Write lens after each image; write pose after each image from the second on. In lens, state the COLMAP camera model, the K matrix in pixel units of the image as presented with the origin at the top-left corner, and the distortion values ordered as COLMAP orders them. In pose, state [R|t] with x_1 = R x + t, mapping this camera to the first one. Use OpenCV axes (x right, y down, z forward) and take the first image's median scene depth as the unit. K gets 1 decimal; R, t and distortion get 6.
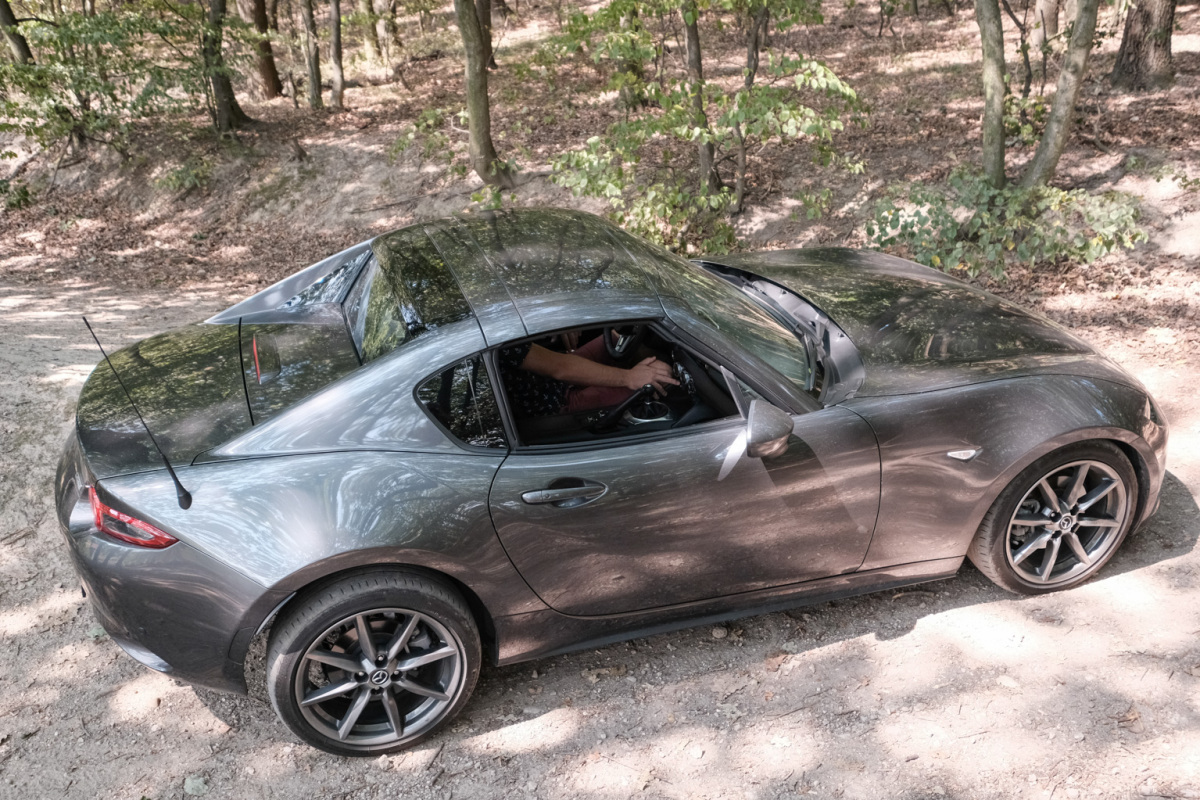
lens RADIAL K [[1172.9, 0, 600.0], [0, 1172.9, 400.0], [0, 0, 1]] dist [0.015055, 0.007859]
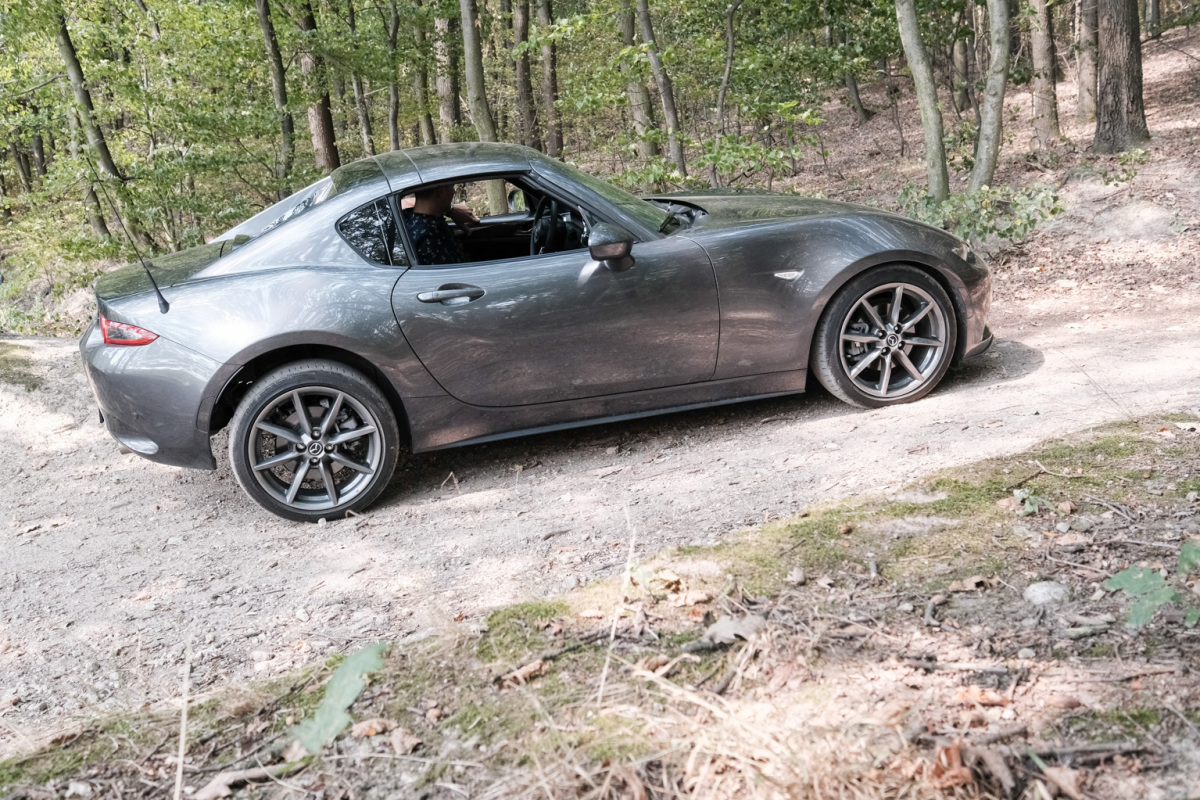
lens RADIAL K [[1172.1, 0, 600.0], [0, 1172.1, 400.0], [0, 0, 1]] dist [0.014398, 0.009094]
pose [[0.994214, -0.062163, -0.087597, 0.120151], [0.046771, 0.984688, -0.167932, 0.211091], [0.096695, 0.162863, 0.981899, -0.117773]]
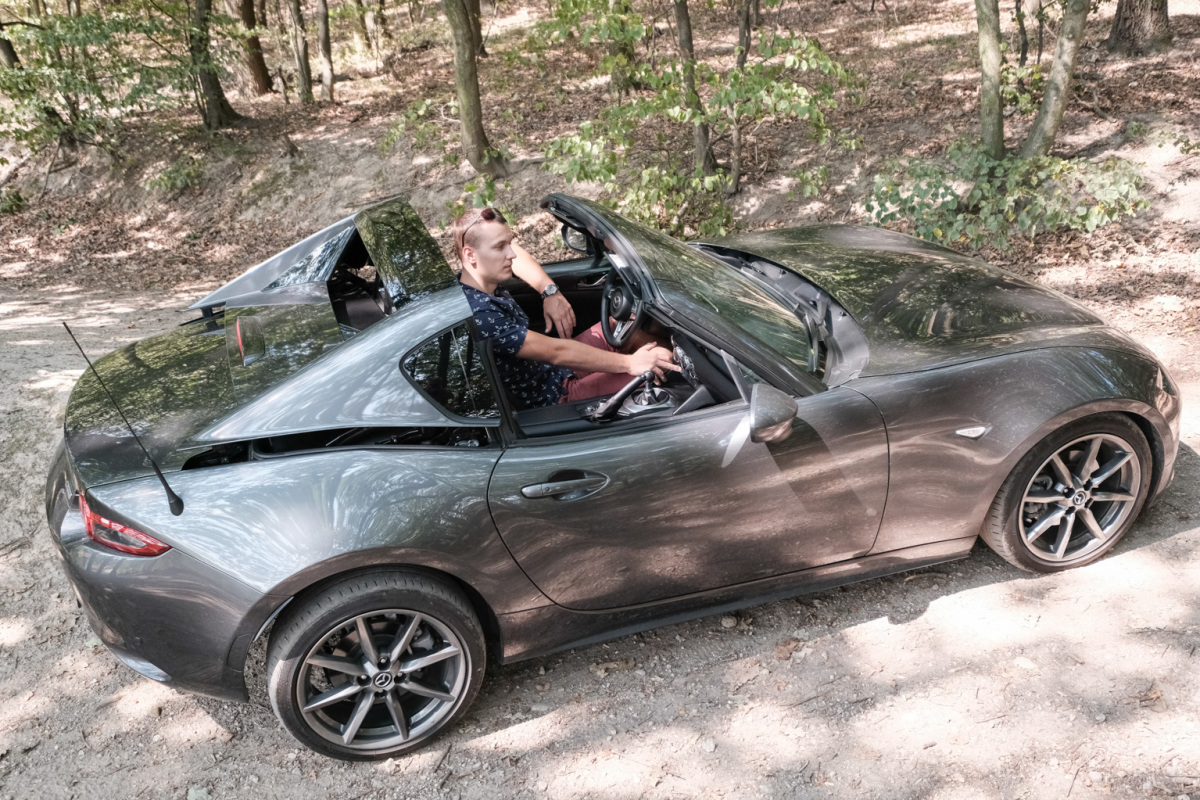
lens RADIAL K [[1172.1, 0, 600.0], [0, 1172.1, 400.0], [0, 0, 1]] dist [0.014398, 0.009094]
pose [[0.999426, -0.033724, -0.003288, 0.002227], [0.033759, 0.999366, 0.011268, -0.000960], [0.002906, -0.011372, 0.999931, 0.013268]]
